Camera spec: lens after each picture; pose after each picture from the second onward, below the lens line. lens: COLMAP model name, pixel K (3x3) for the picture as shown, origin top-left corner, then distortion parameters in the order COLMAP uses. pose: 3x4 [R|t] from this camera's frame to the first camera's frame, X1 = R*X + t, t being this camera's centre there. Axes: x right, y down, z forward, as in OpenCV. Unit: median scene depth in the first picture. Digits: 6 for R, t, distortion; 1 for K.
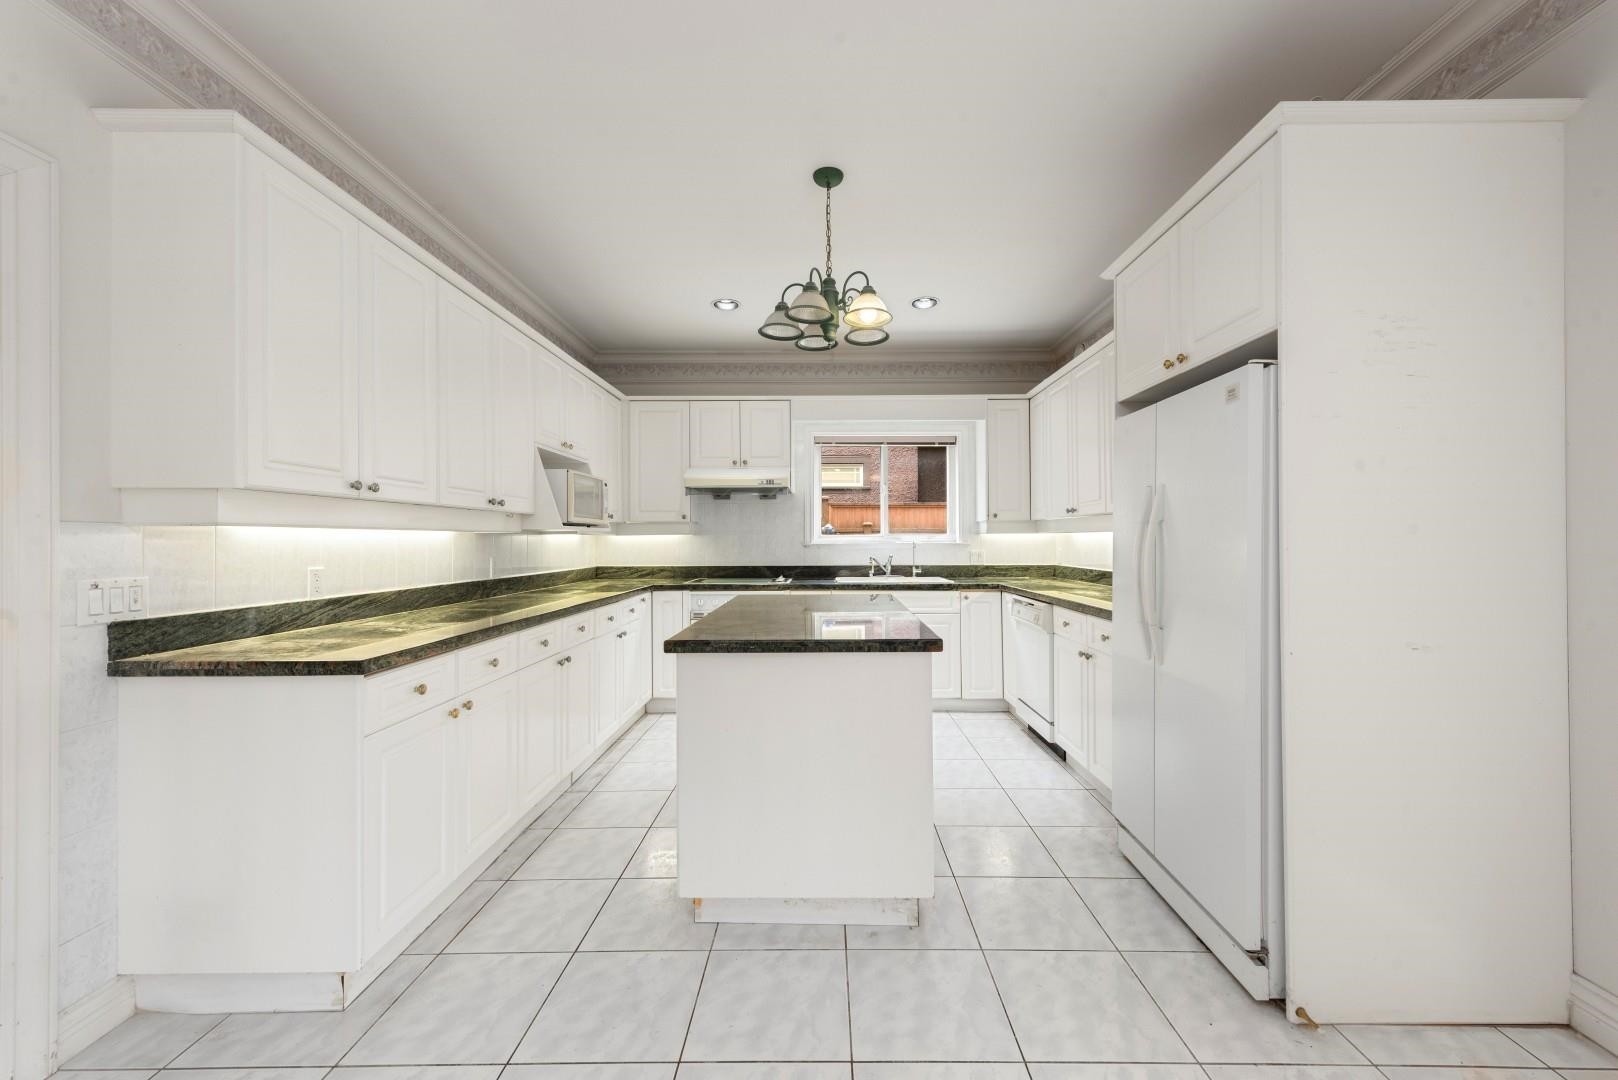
lens RADIAL K [[634.5, 0, 814.0], [0, 634.5, 535.1], [0, 0, 1]] dist [0.015218, -0.000252]
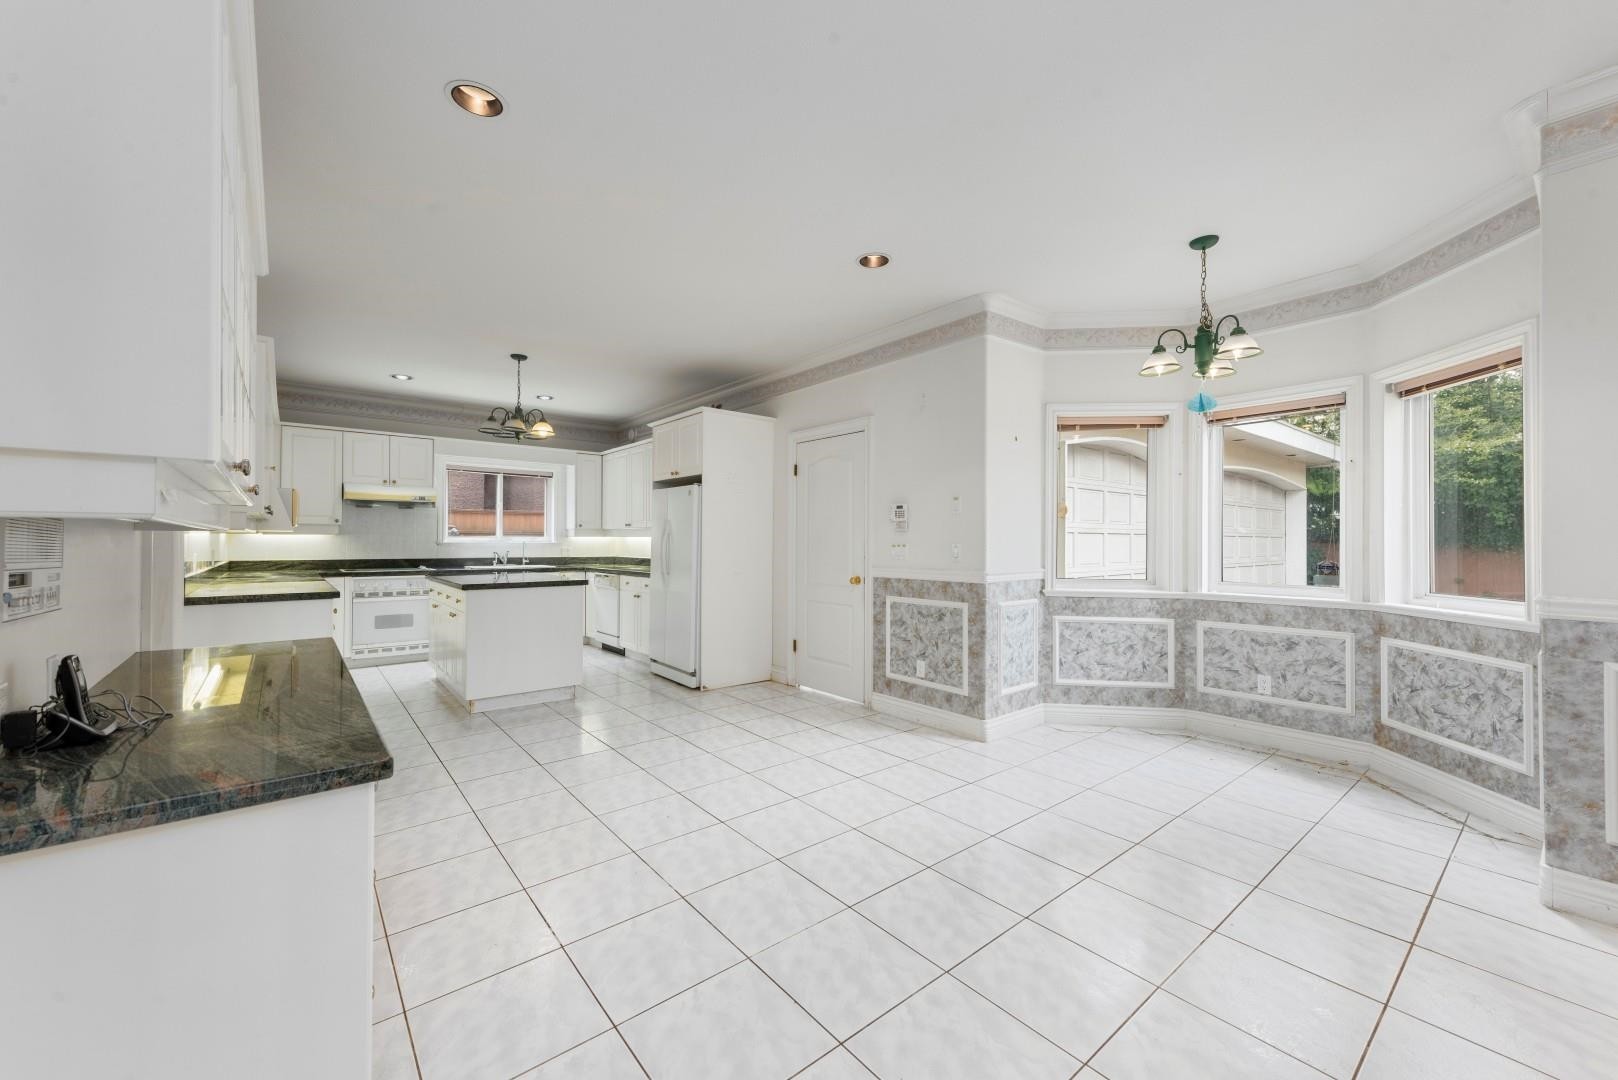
lens RADIAL K [[634.5, 0, 814.0], [0, 634.5, 535.1], [0, 0, 1]] dist [0.015218, -0.000252]
pose [[0.760948, 0.013146, 0.648679, -0.312838], [-0.010805, 0.999913, -0.007590, -0.000610], [-0.648722, -0.001234, 0.761024, -0.618248]]
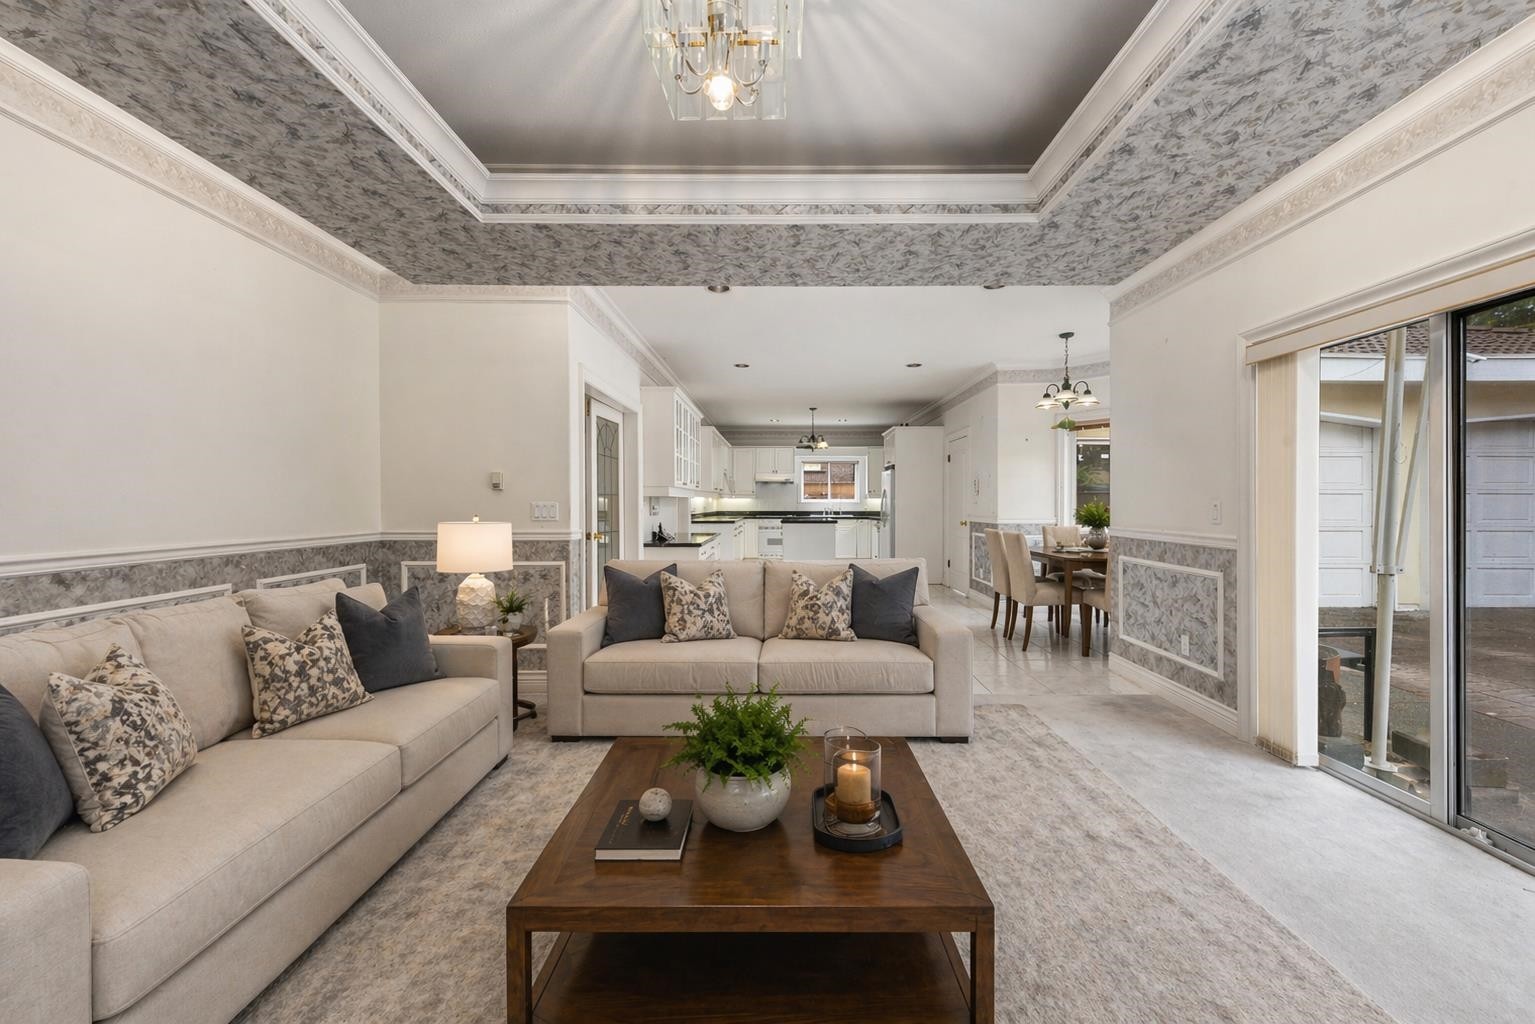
lens RADIAL K [[601.9, 0, 772.2], [0, 601.9, 507.4], [0, 0, 1]] dist [0.015218, -0.000252]
pose [[0.999990, 0.004418, 0.000428, -0.128605], [-0.004424, 0.999845, 0.017031, -0.007187], [-0.000353, -0.017033, 0.999855, -1.536859]]
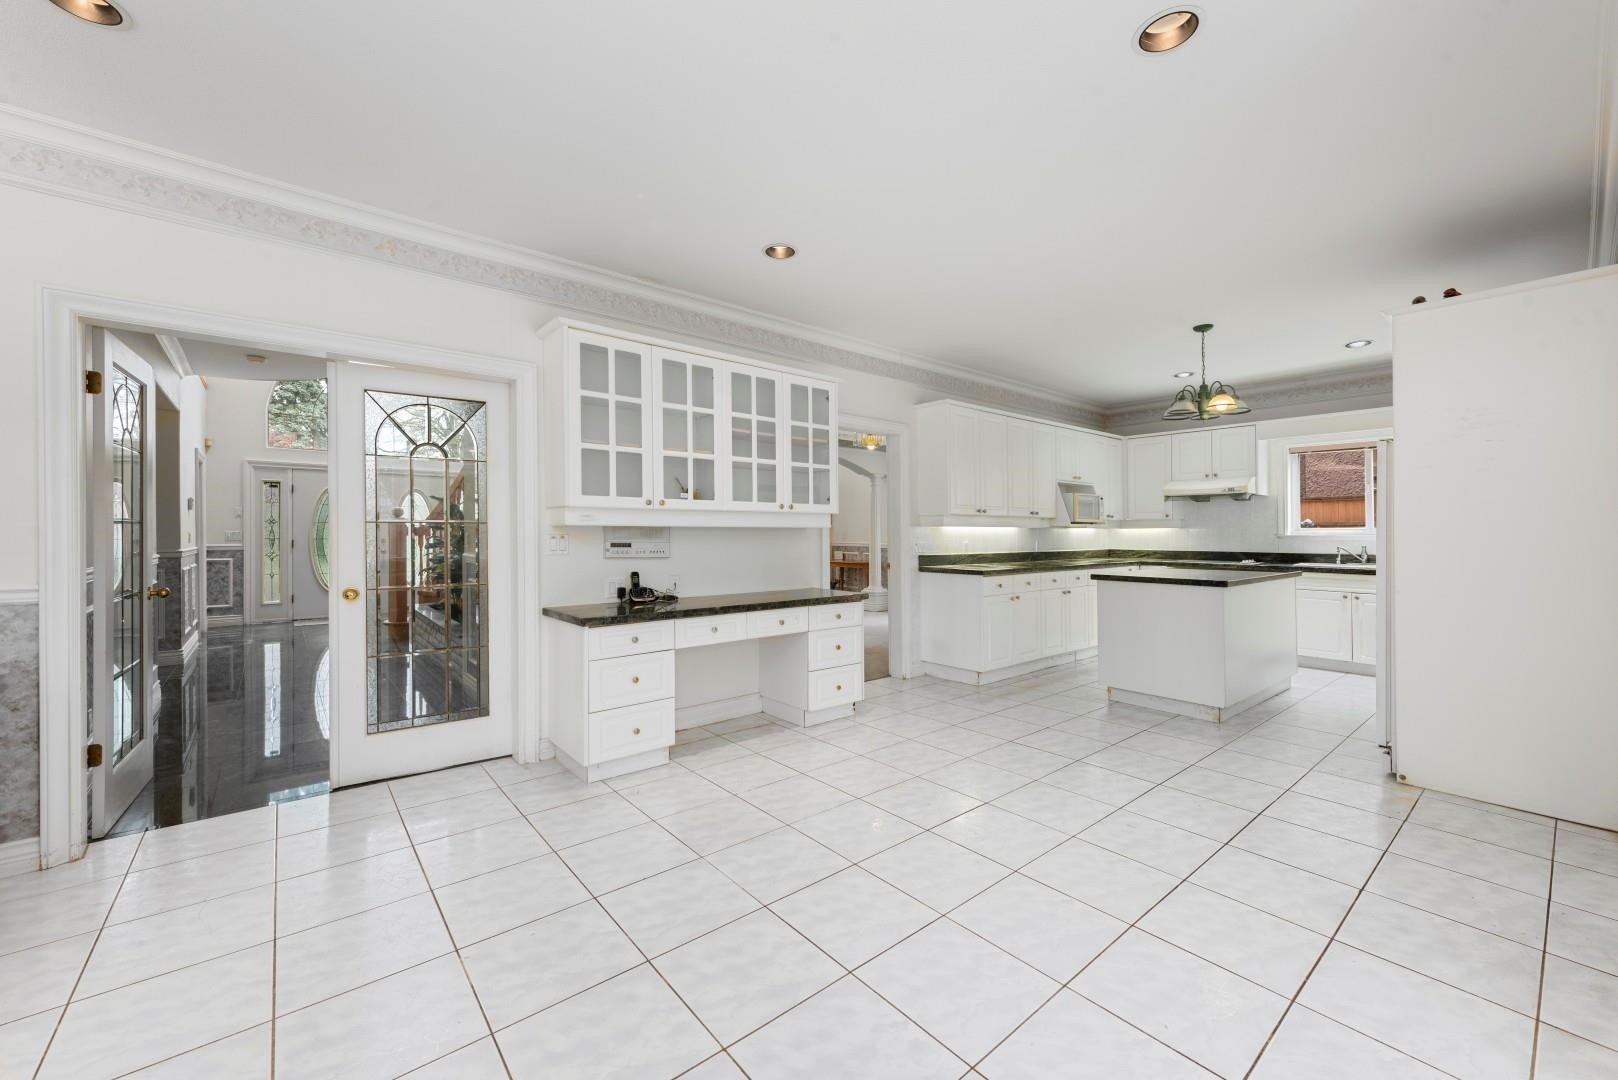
lens RADIAL K [[634.5, 0, 814.0], [0, 634.5, 535.1], [0, 0, 1]] dist [0.015218, -0.000252]
pose [[0.651632, 0.006426, -0.758508, 0.371643], [0.002389, 0.999942, 0.010524, -0.002309], [0.758532, -0.008670, 0.651578, -0.549674]]
